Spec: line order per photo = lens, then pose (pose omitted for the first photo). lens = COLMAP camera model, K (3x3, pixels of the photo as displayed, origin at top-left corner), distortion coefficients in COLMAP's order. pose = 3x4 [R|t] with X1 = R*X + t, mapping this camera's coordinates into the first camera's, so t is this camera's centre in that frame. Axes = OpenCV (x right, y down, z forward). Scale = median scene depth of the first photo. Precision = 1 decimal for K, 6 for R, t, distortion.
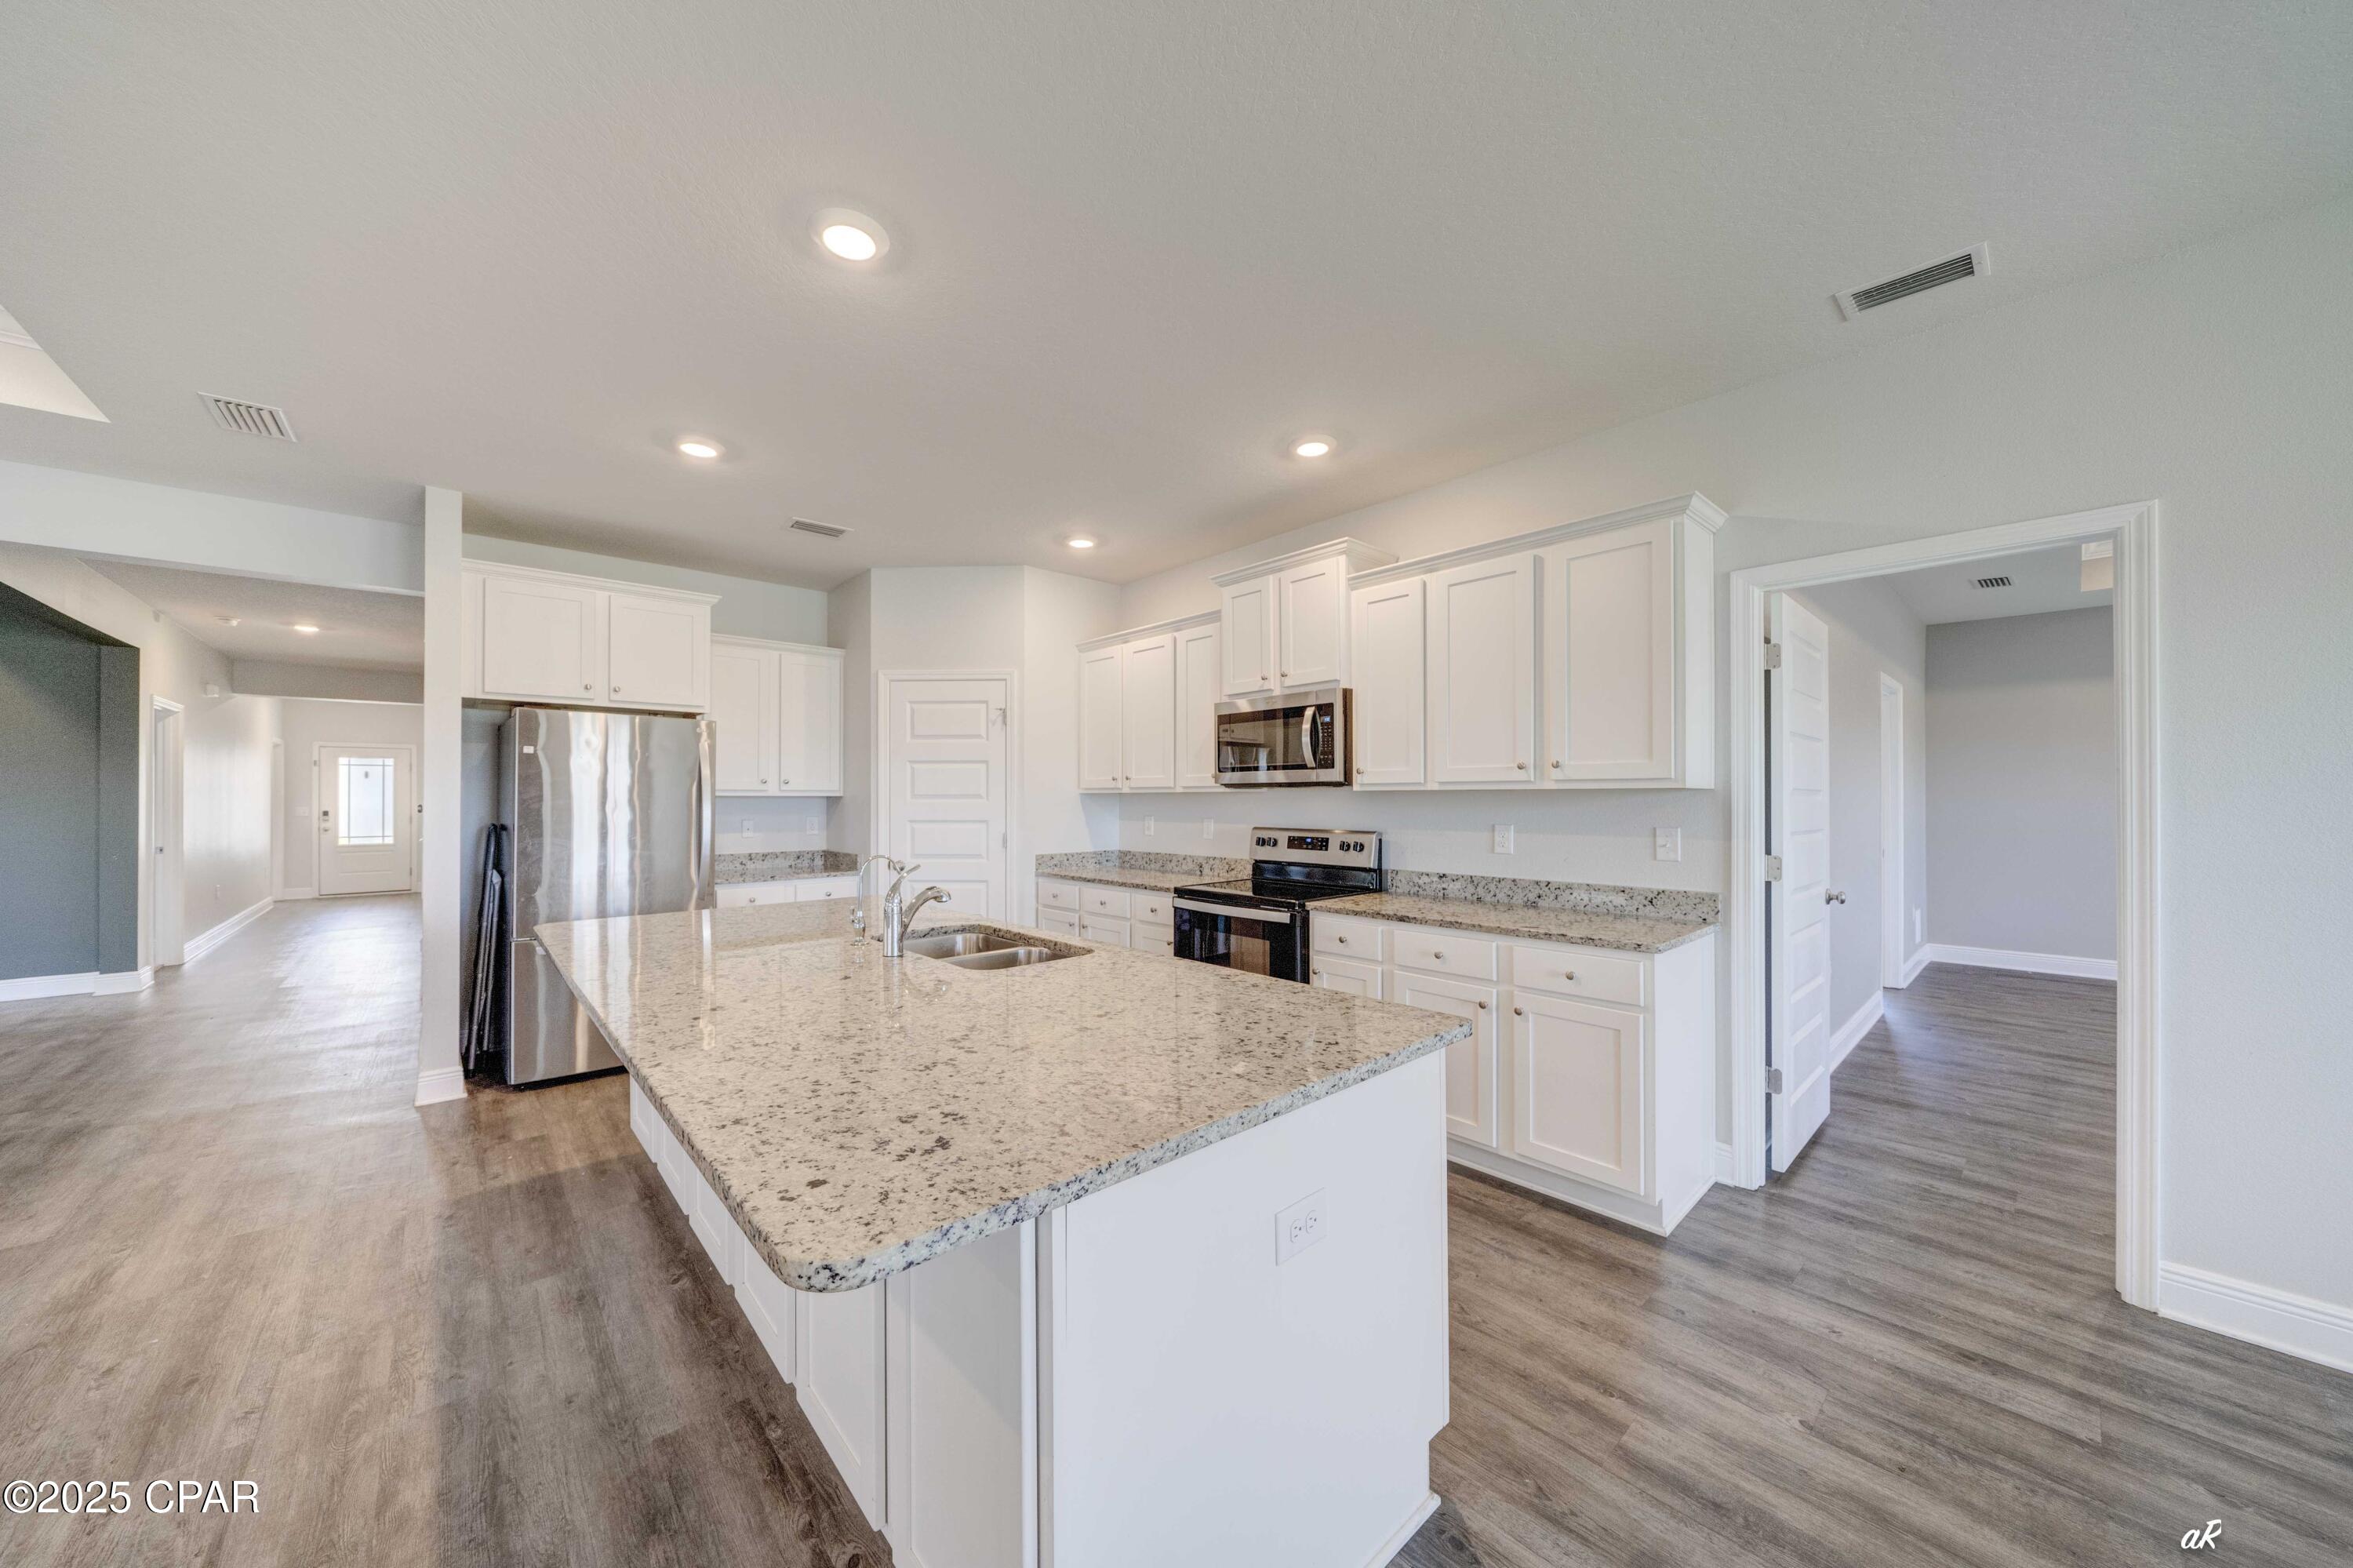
lens RADIAL K [[806.5, 0, 1160.0], [0, 806.5, 790.1], [0, 0, 1]] dist [-0.002960, -0.000165]
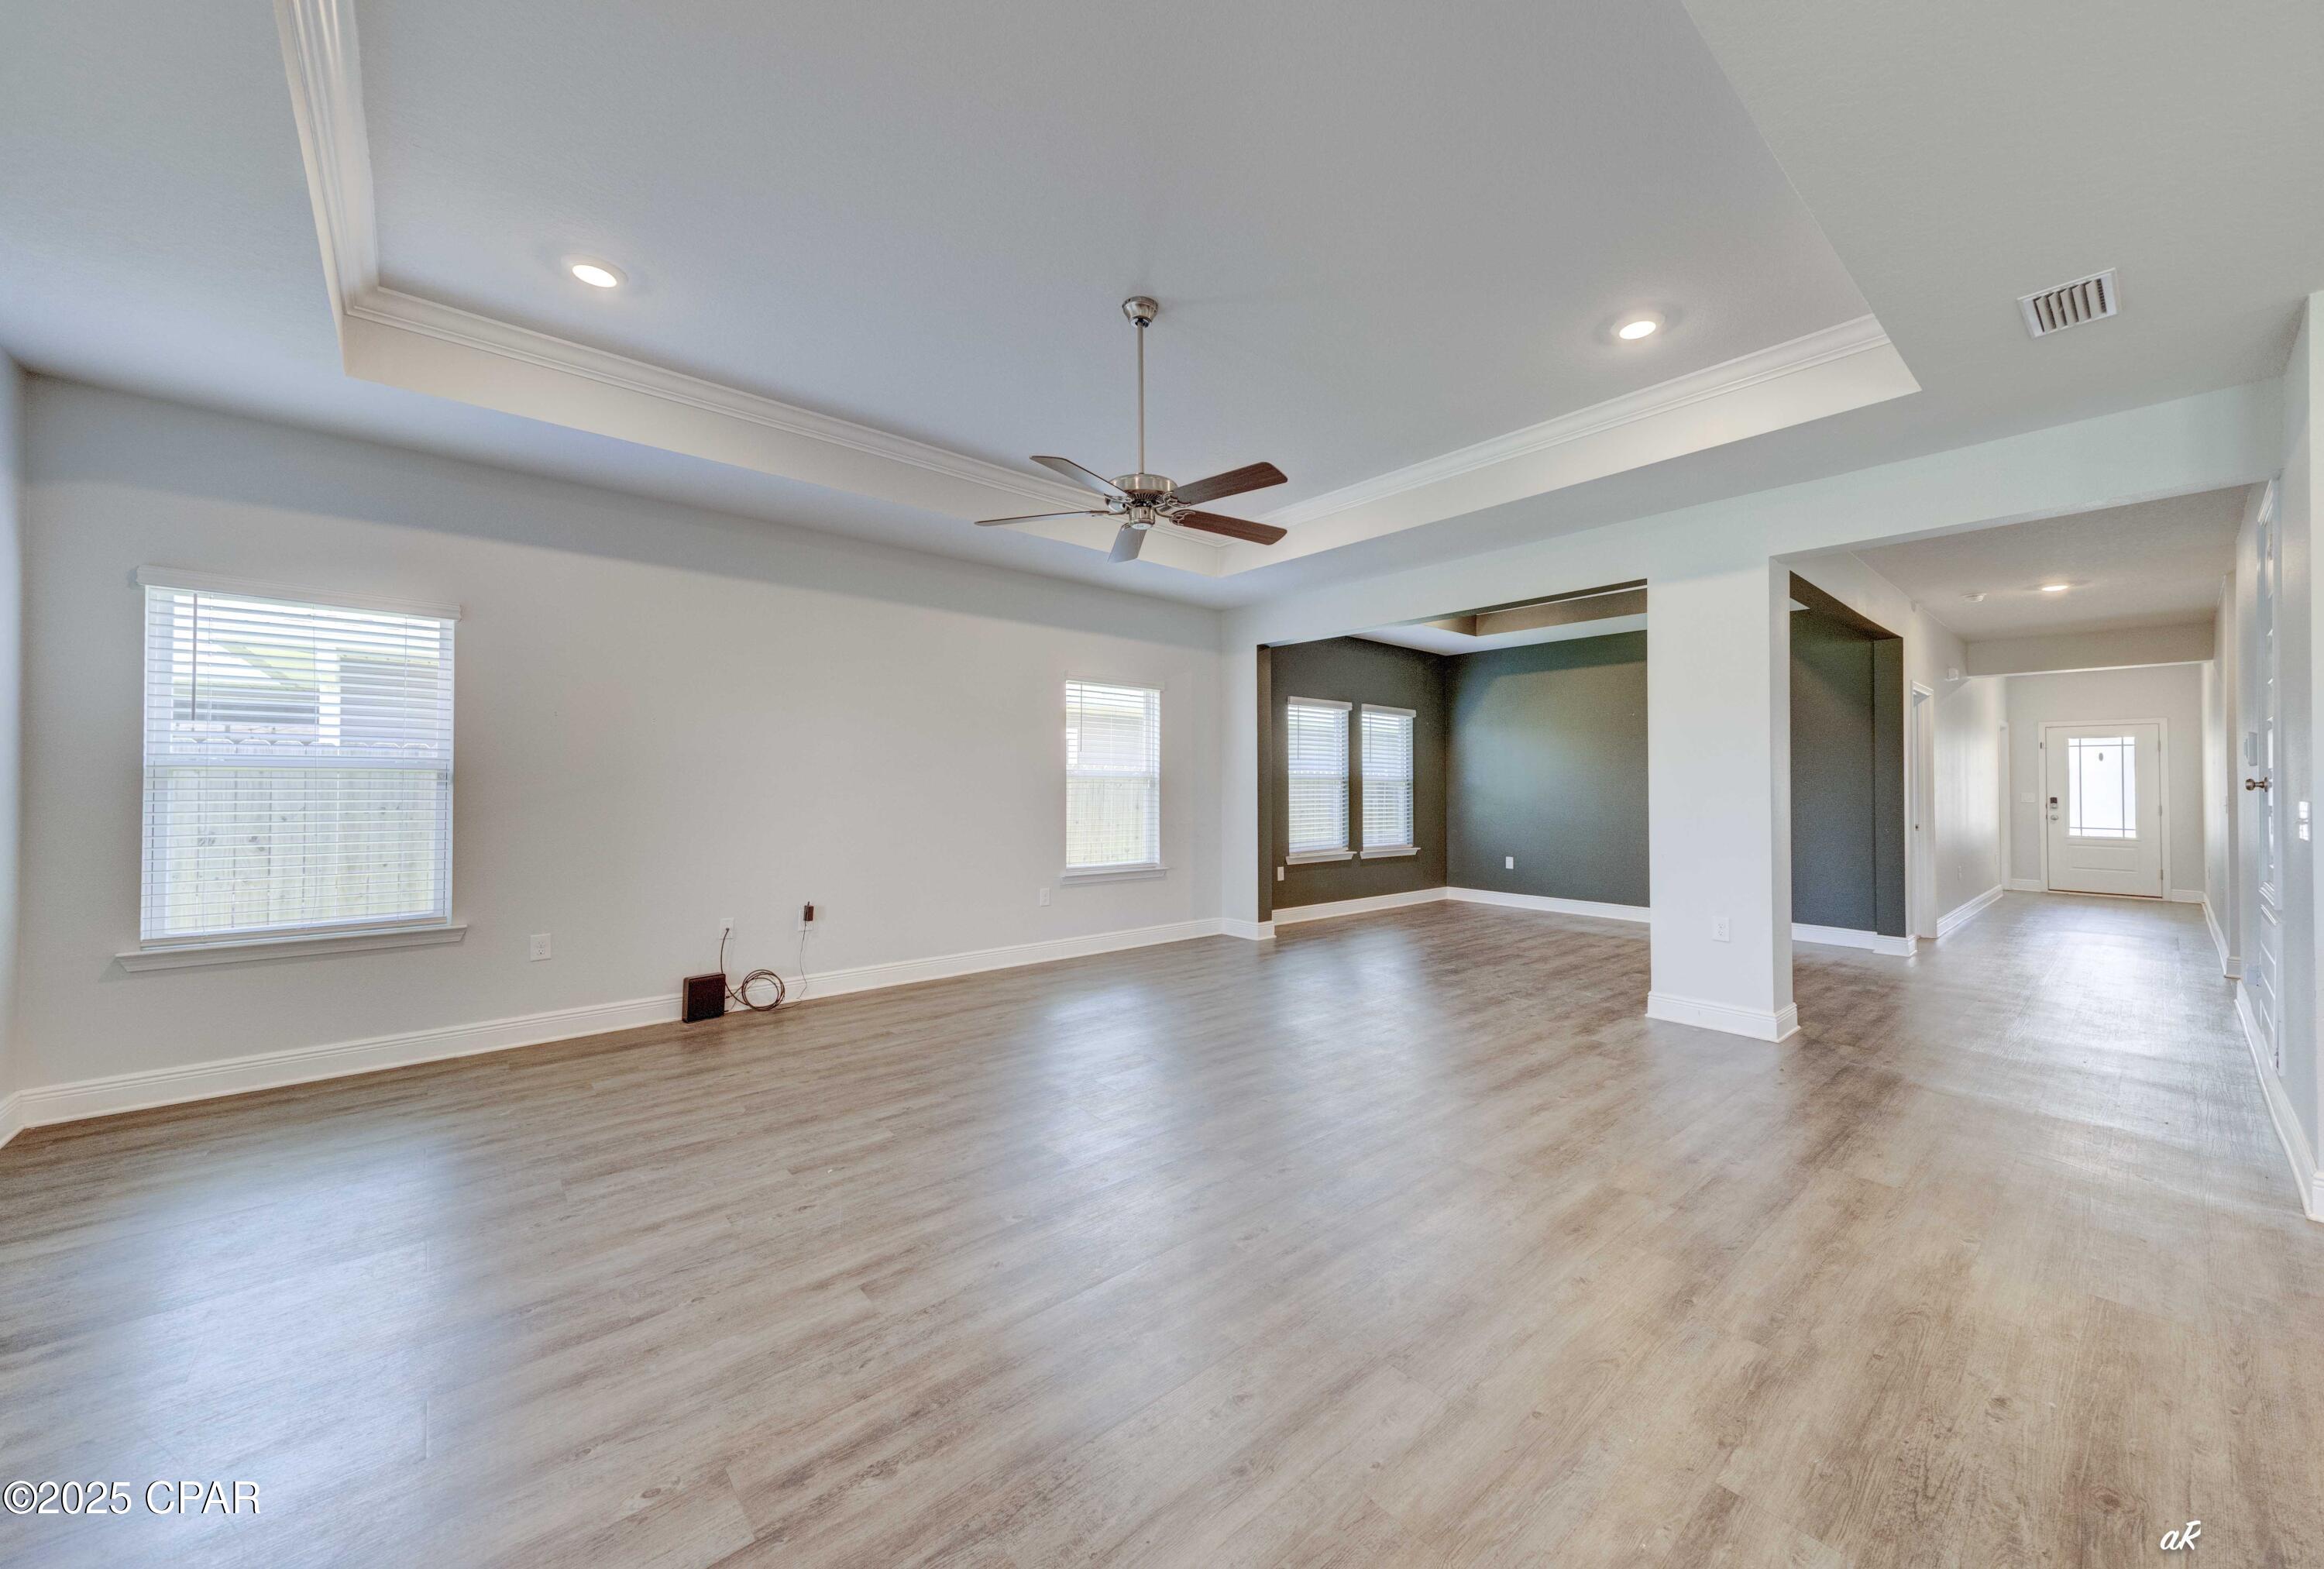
lens RADIAL K [[834.0, 0, 1169.0], [0, 834.0, 777.4], [0, 0, 1]] dist [0.001793, 0.000014]
pose [[-0.021920, -0.008511, -0.999723, -0.133340], [-0.000231, 0.999964, -0.008508, 0.020695], [0.999760, 0.000044, -0.021921, 0.041791]]
